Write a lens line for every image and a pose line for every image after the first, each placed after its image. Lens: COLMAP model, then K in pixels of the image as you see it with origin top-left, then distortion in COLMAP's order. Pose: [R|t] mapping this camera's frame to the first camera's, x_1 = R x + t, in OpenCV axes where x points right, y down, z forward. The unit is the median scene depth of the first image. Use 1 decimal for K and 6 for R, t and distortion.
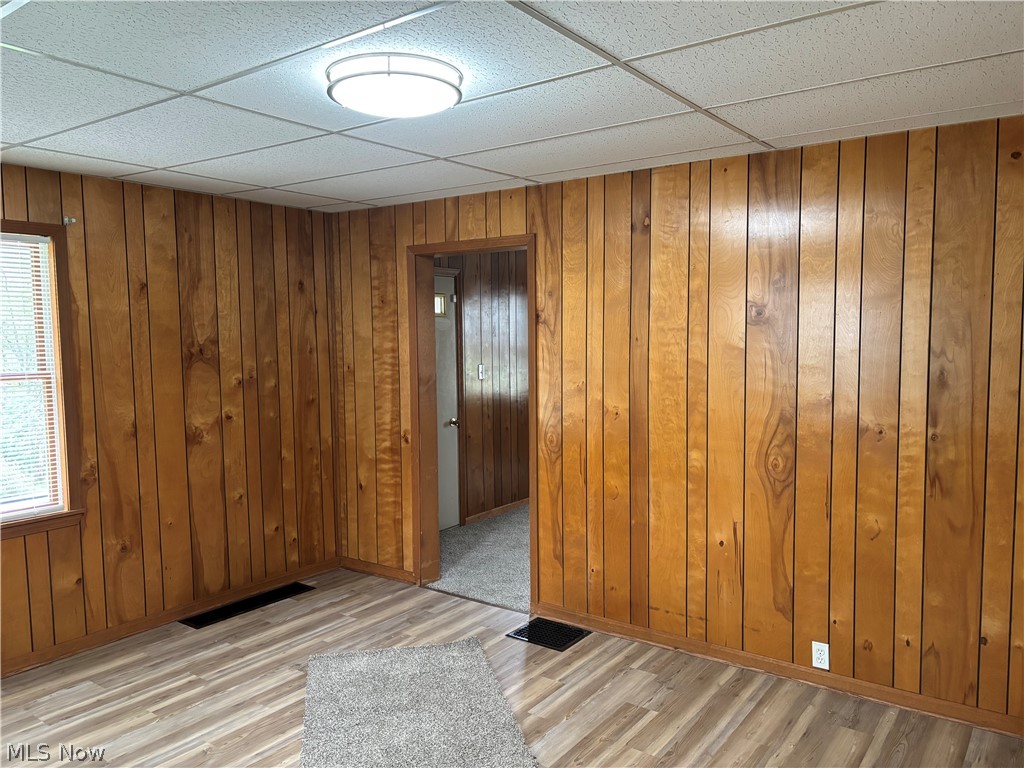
lens RADIAL K [[775.4, 0, 511.4], [0, 775.4, 372.8], [0, 0, 1]] dist [0.015648, 0.001902]
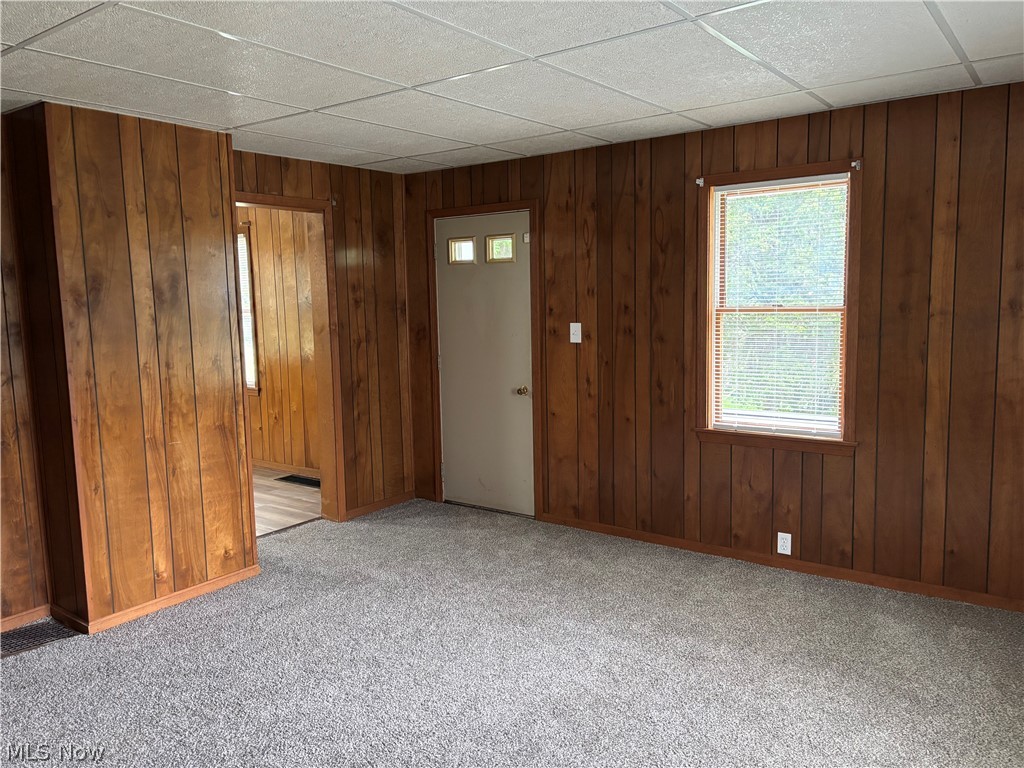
lens RADIAL K [[775.4, 0, 511.4], [0, 775.4, 372.8], [0, 0, 1]] dist [0.015648, 0.001902]
pose [[-0.004162, 0.114033, -0.993468, 0.917114], [-0.033368, 0.992908, 0.114109, -0.059672], [0.999434, 0.033625, -0.000328, 1.222508]]
